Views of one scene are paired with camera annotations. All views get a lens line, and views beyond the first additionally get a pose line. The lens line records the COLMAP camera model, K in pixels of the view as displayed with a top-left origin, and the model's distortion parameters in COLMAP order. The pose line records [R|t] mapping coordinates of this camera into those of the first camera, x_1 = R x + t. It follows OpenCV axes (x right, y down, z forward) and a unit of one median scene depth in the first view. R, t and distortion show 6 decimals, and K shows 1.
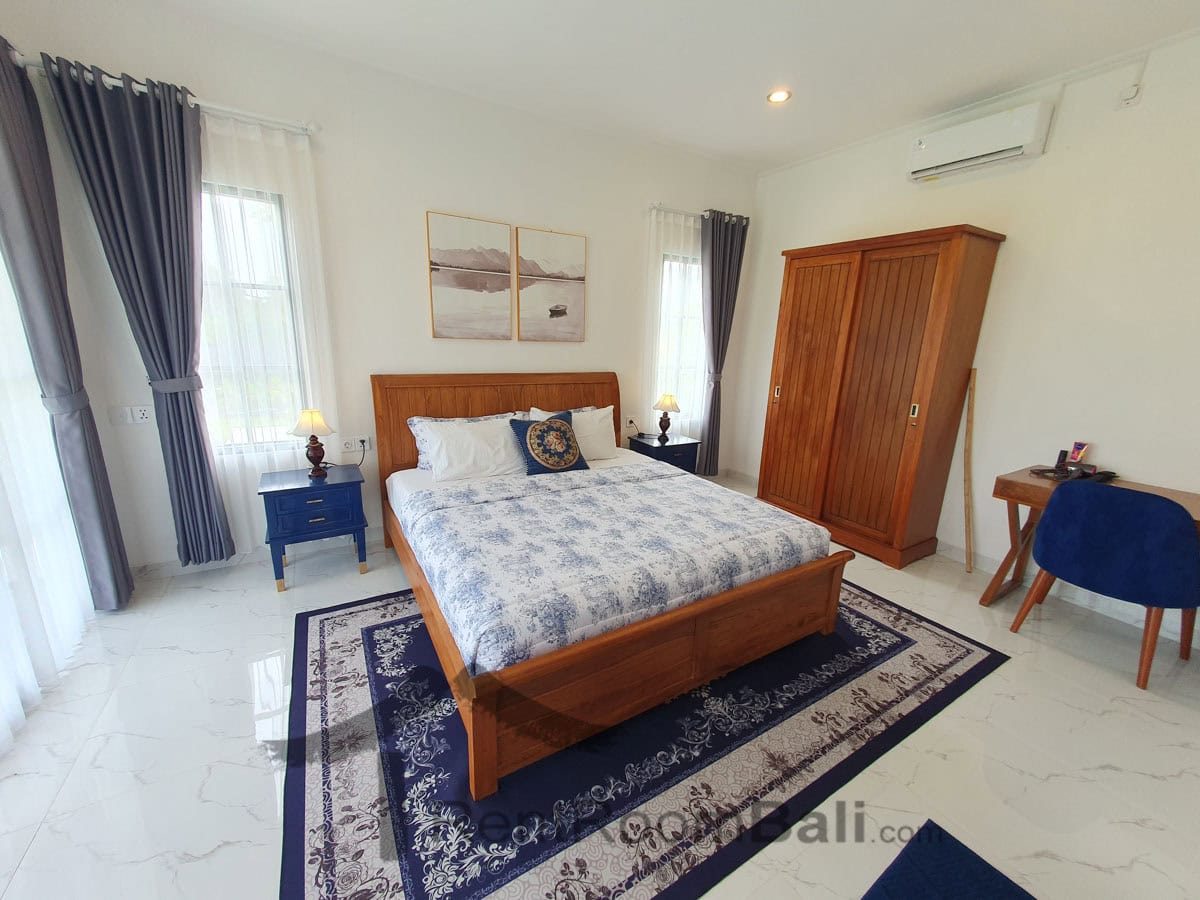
lens RADIAL K [[468.9, 0, 600.0], [0, 468.9, 450.0], [0, 0, 1]] dist [-0.000313, 0.000227]
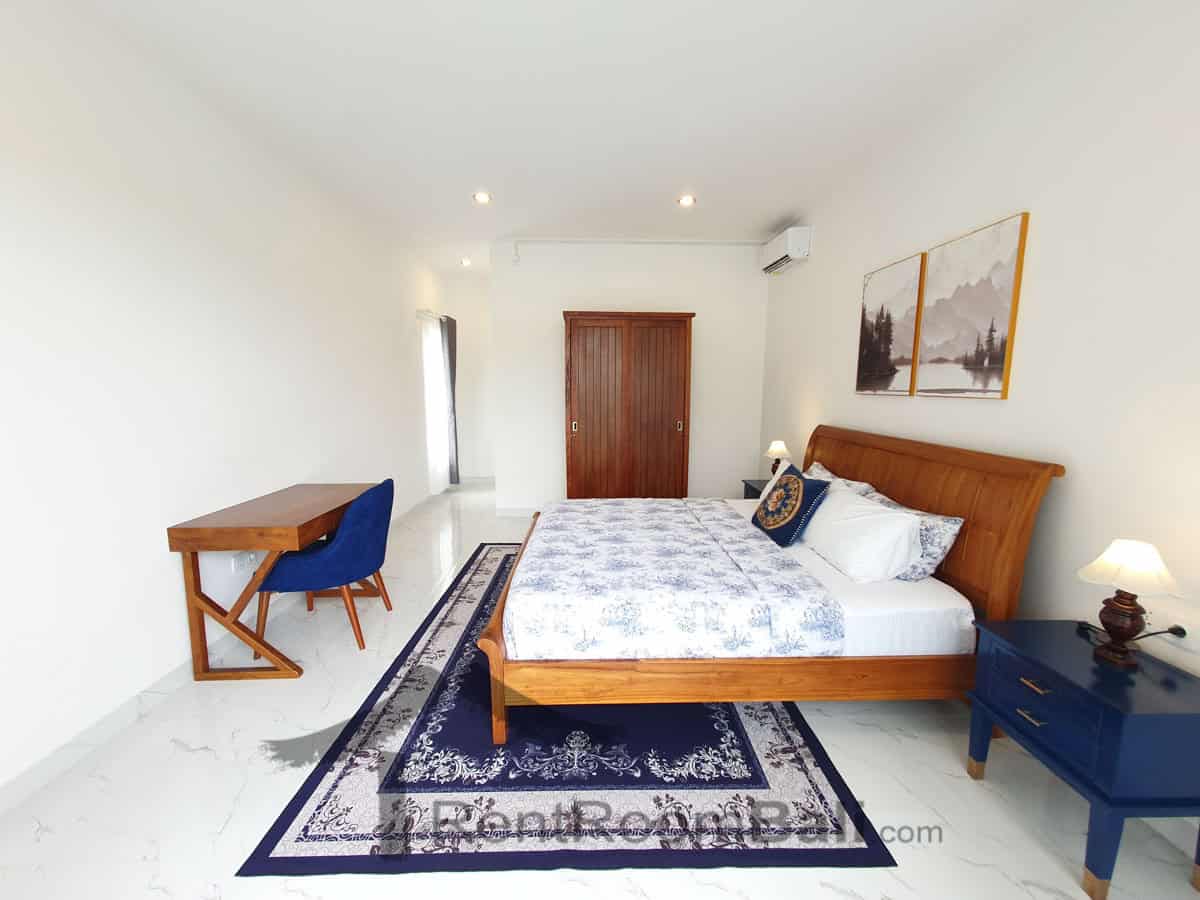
lens RADIAL K [[468.9, 0, 600.0], [0, 468.9, 450.0], [0, 0, 1]] dist [-0.000313, 0.000227]
pose [[-0.505224, 0.090439, -0.858236, 1.259497], [-0.220719, 0.947875, 0.229817, -0.376737], [0.834285, 0.305539, -0.458927, 1.707271]]
